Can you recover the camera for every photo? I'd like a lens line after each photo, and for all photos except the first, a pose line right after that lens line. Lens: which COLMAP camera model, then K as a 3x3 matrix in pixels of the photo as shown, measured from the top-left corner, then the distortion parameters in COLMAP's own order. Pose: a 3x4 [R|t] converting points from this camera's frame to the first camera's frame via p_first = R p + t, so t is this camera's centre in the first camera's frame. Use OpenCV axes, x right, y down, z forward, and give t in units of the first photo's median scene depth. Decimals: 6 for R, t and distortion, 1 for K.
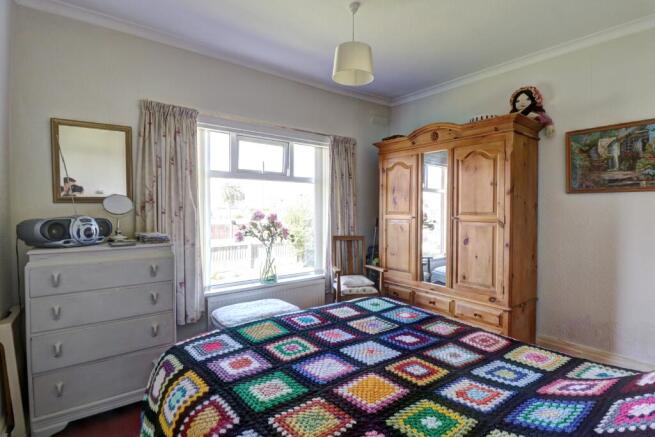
lens RADIAL K [[325.3, 0, 328.8], [0, 325.3, 214.7], [0, 0, 1]] dist [-0.002122, -0.010889]
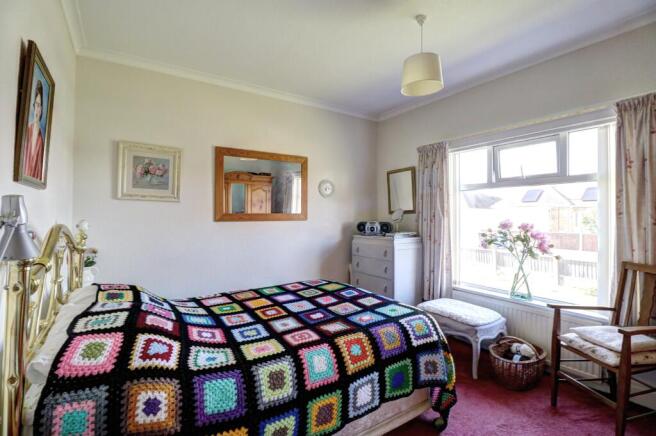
lens RADIAL K [[307.7, 0, 336.9], [0, 307.7, 212.3], [0, 0, 1]] dist [-0.001646, -0.015287]
pose [[-0.065130, -0.015111, -0.997762, 0.859532], [-0.019228, 0.999719, -0.013886, -0.012458], [0.997691, 0.018280, -0.065403, 0.667037]]
